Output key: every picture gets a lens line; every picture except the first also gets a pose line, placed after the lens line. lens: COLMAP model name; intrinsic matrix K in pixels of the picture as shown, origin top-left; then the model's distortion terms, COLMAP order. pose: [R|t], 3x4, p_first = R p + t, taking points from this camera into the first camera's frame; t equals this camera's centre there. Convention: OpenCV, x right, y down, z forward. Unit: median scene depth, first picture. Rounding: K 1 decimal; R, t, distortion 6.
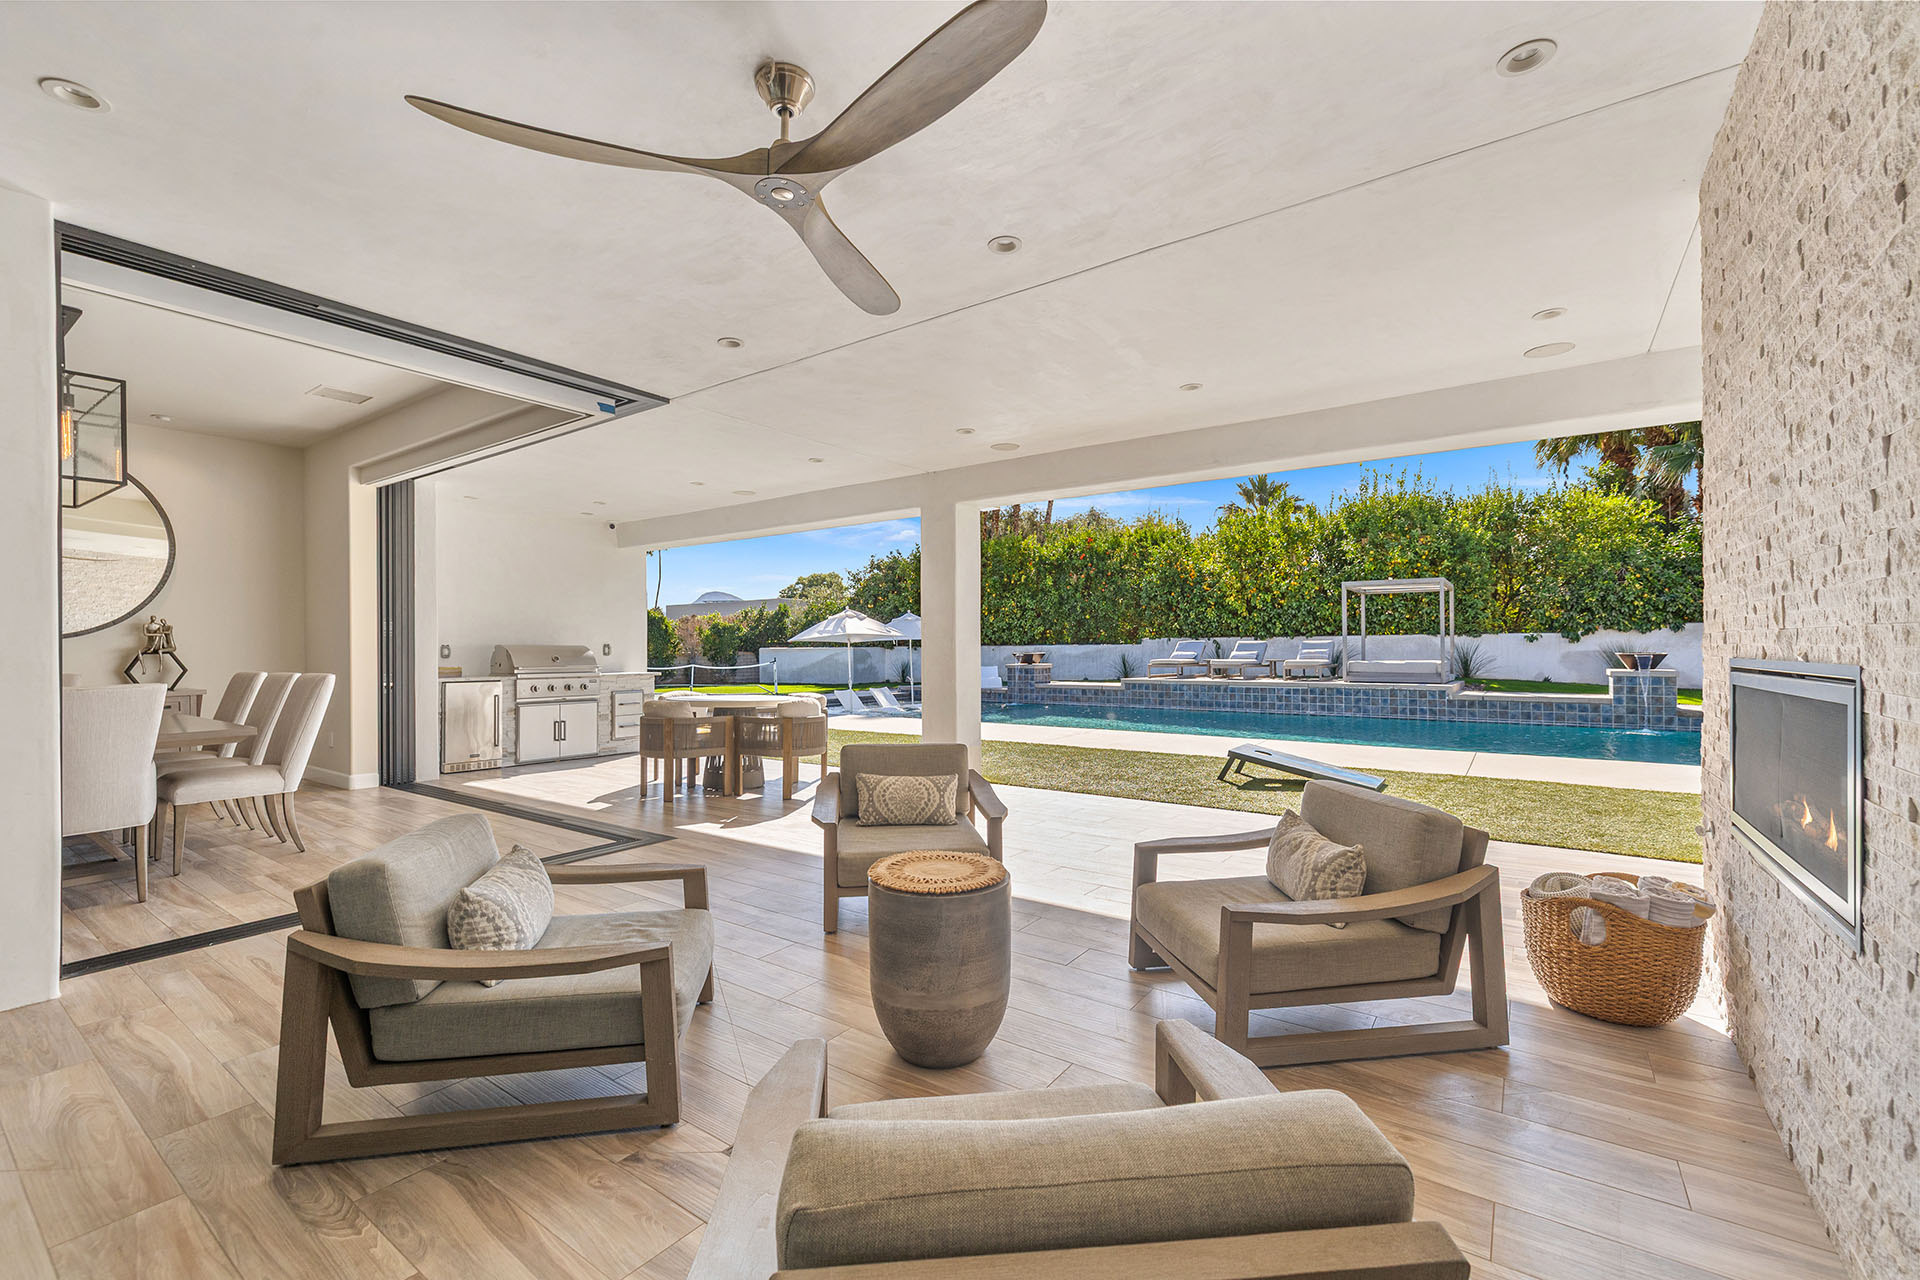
lens RADIAL K [[808.2, 0, 960.0], [0, 808.2, 640.0], [0, 0, 1]] dist [-0.000548, 0.000554]
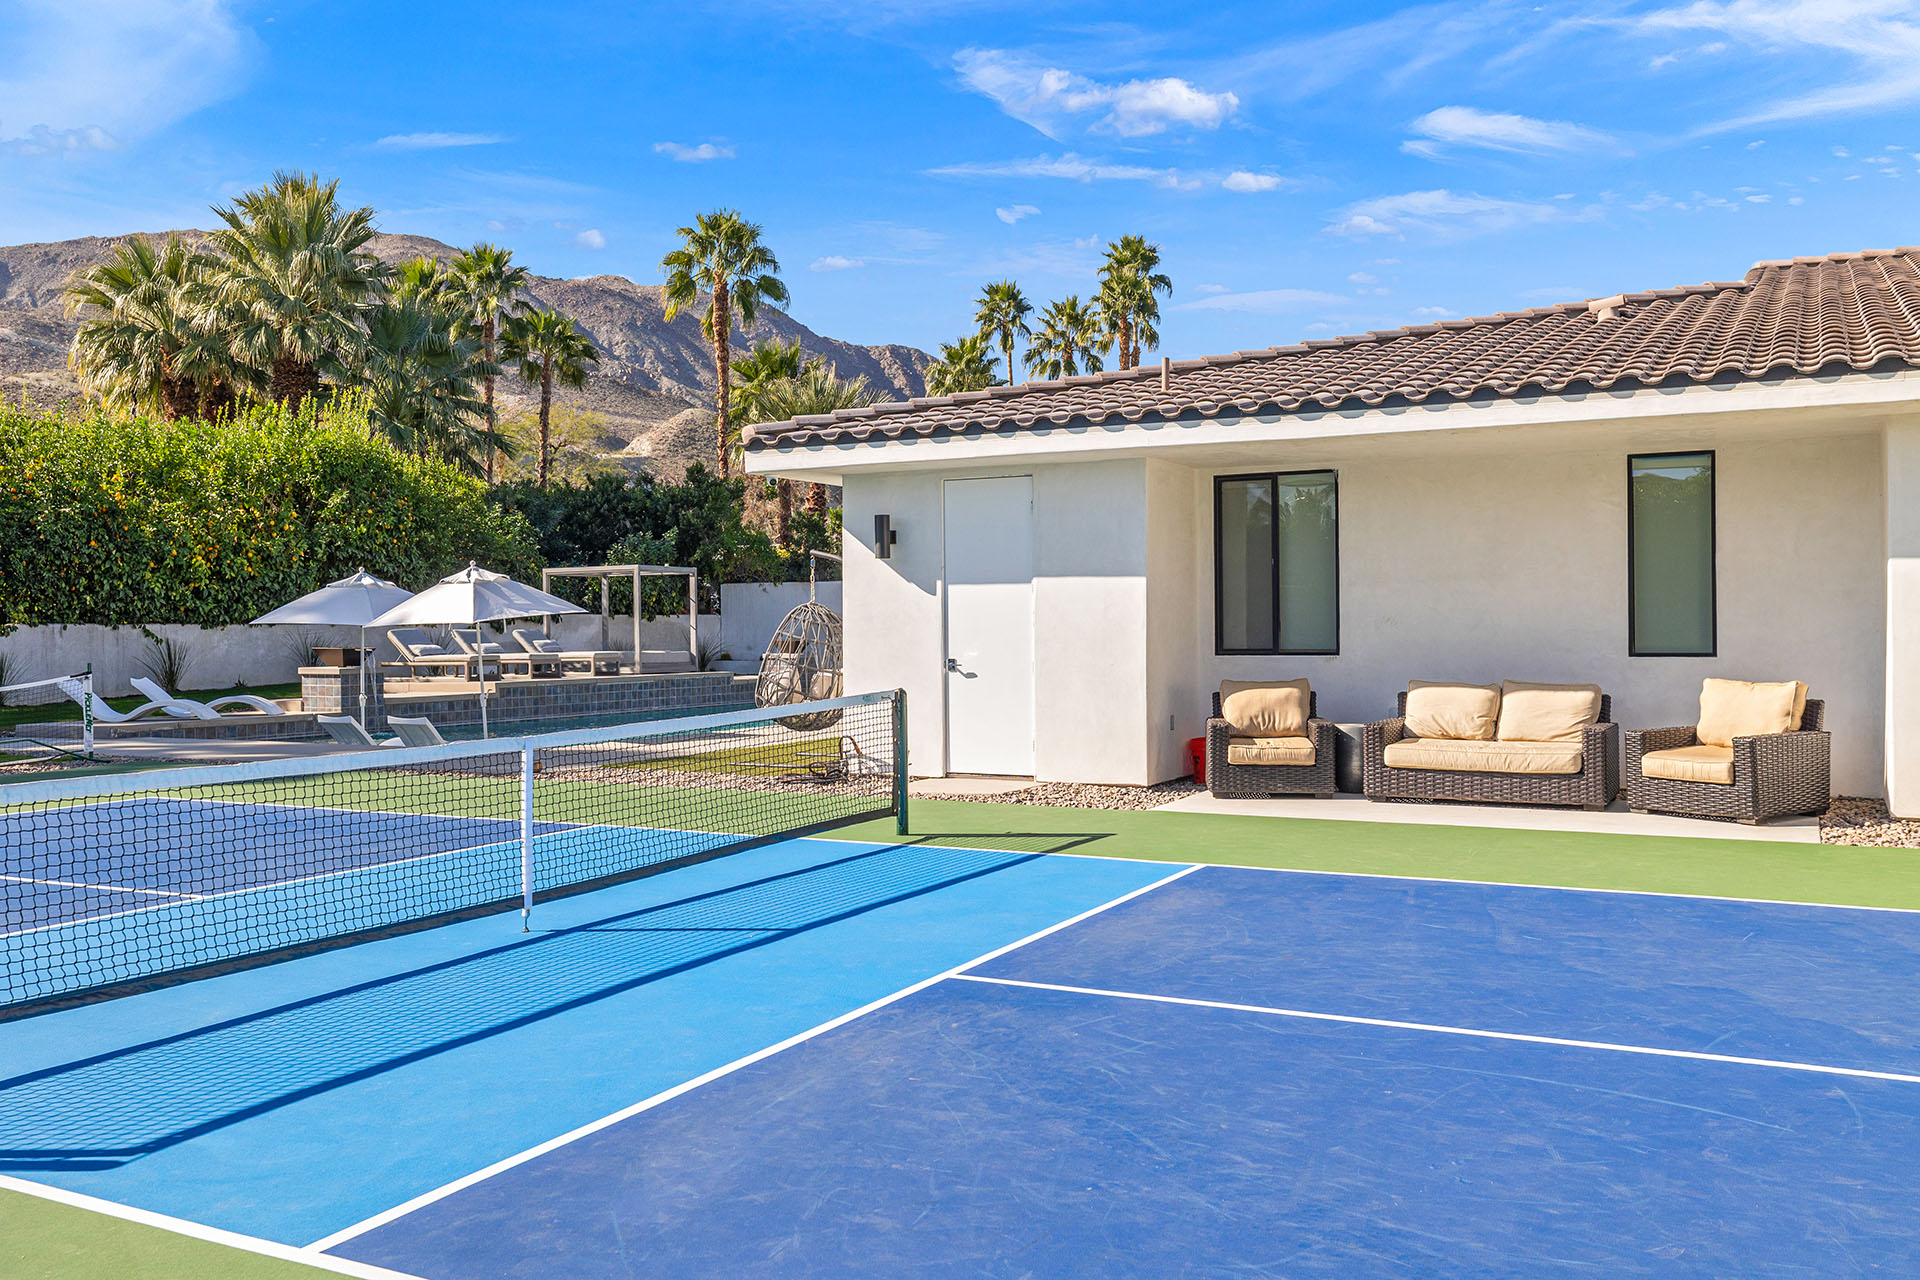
lens RADIAL K [[1623.9, 0, 951.0], [0, 1623.9, 620.1], [0, 0, 1]] dist [0.001314, 0.006827]
pose [[-0.131668, 0.010934, 0.991234, -1.205950], [0.001203, 0.999940, -0.010870, 0.009536], [-0.991293, -0.000239, -0.131674, 0.774460]]
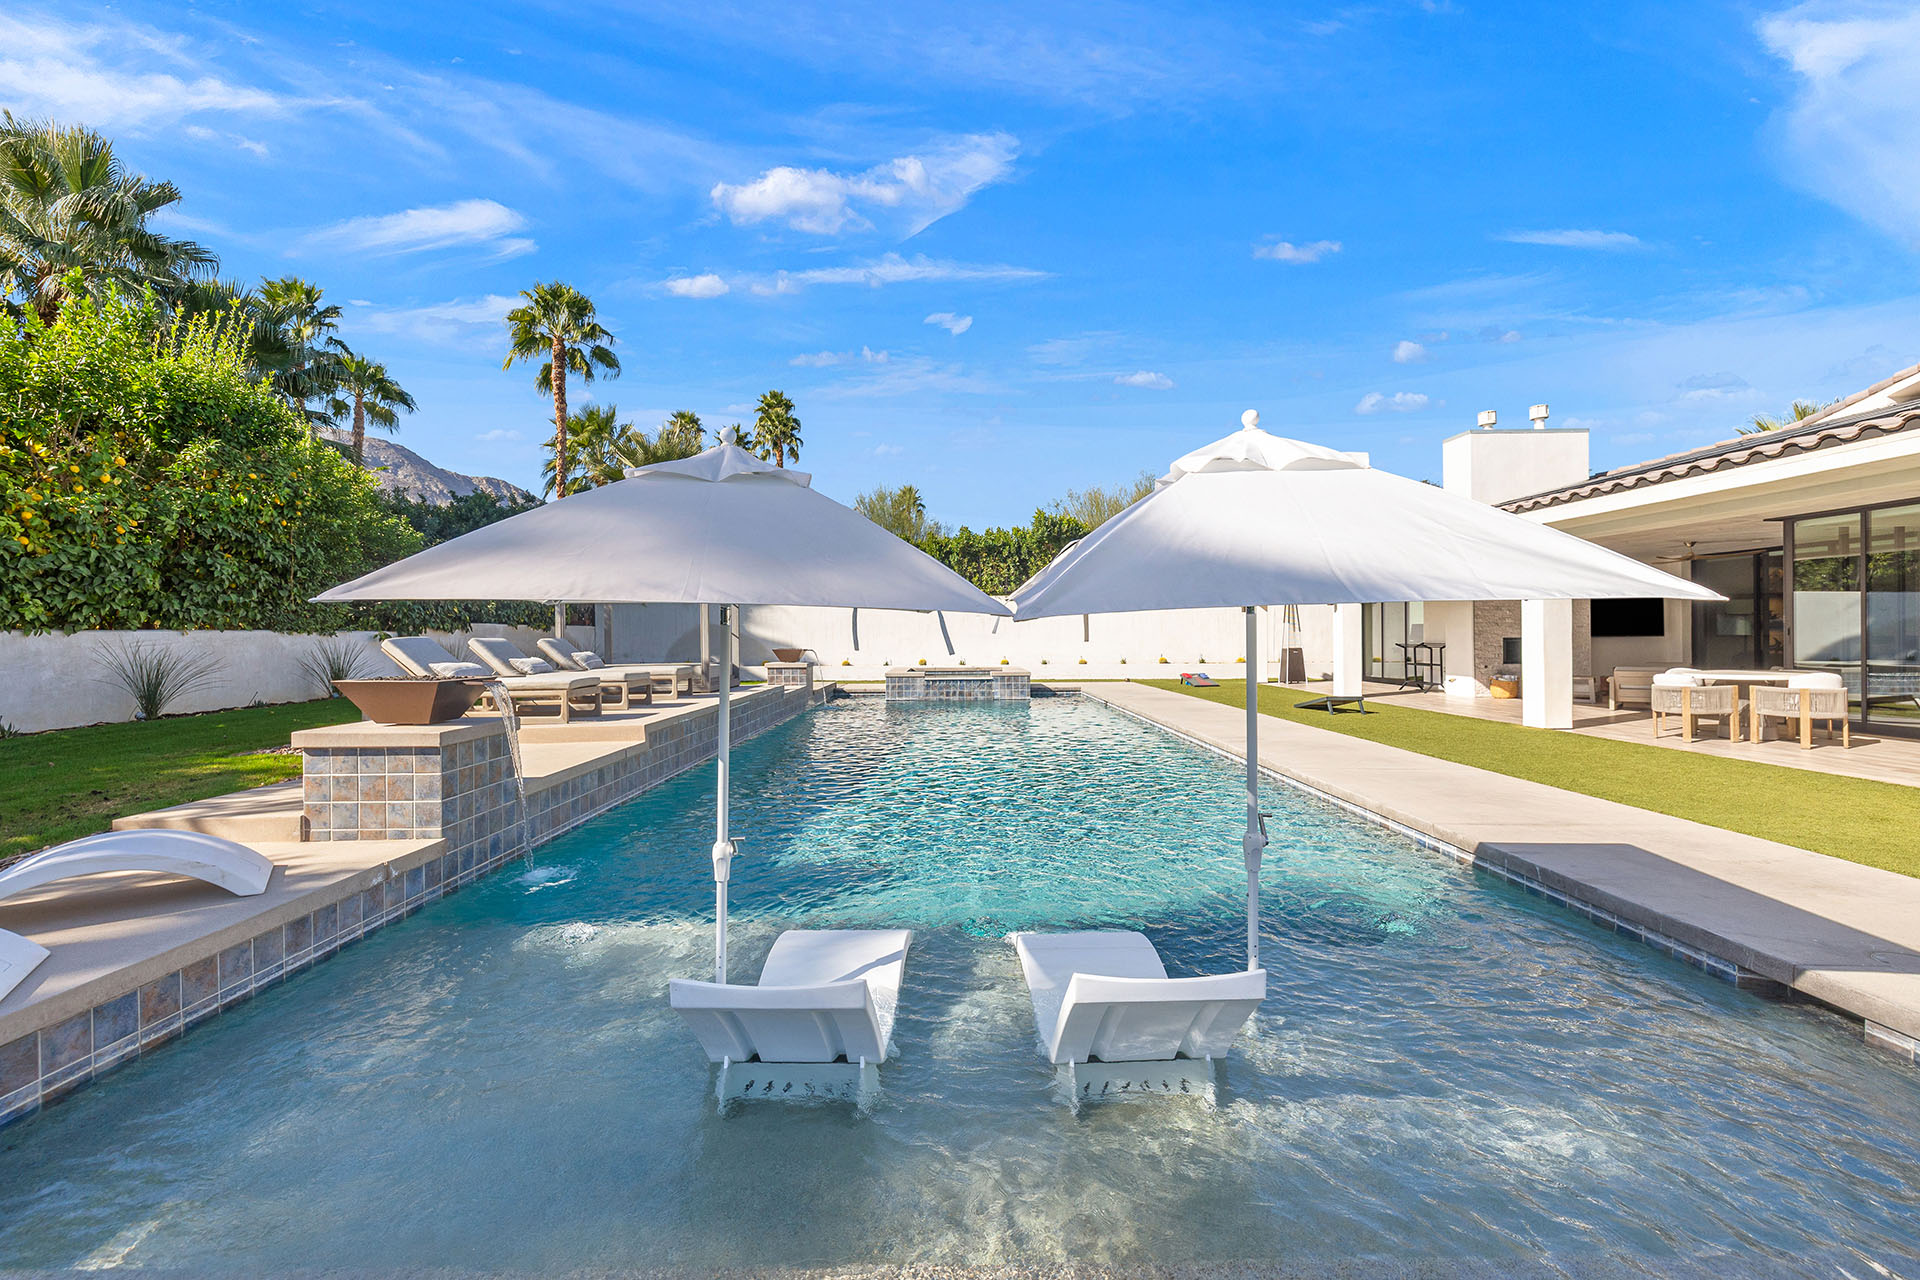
lens RADIAL K [[808.1, 0, 955.5], [0, 808.1, 637.4], [0, 0, 1]] dist [0.002087, 0.000283]
pose [[-0.582688, 0.009877, 0.812636, -0.230268], [0.007218, 0.999950, -0.006979, 0.006583], [-0.812664, 0.001799, -0.582730, 1.083996]]
